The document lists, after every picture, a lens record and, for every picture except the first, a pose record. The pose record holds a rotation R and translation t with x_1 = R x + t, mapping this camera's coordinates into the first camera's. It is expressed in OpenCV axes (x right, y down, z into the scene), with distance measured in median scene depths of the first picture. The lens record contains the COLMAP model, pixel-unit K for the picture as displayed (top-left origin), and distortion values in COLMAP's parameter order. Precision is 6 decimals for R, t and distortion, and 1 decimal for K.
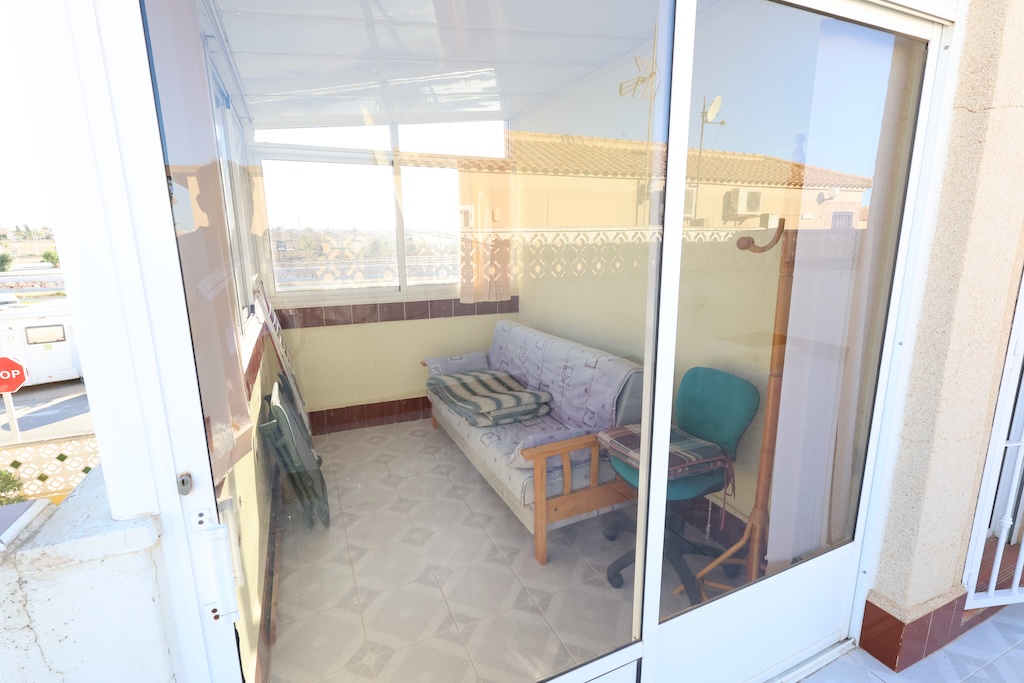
lens RADIAL K [[477.3, 0, 515.3], [0, 477.3, 343.1], [0, 0, 1]] dist [0.002077, 0.000444]
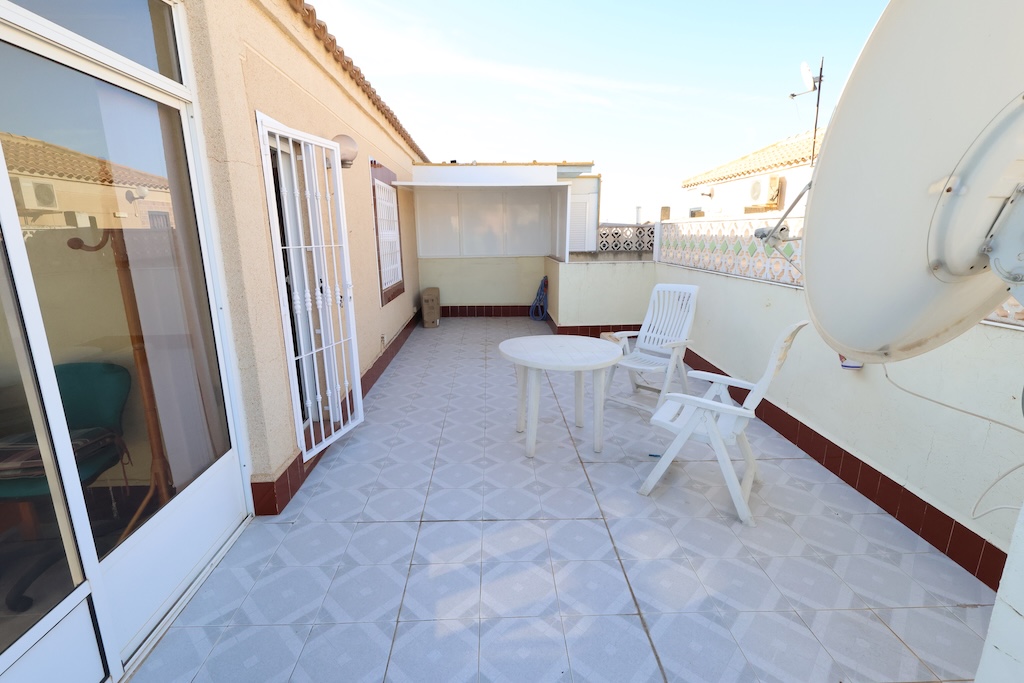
lens RADIAL K [[473.9, 0, 513.1], [0, 473.9, 340.4], [0, 0, 1]] dist [-0.001268, 0.000919]
pose [[0.352017, -0.198072, 0.914796, -0.230044], [0.200864, 0.970569, 0.132854, 0.076255], [-0.914187, 0.136983, 0.381443, -0.356236]]
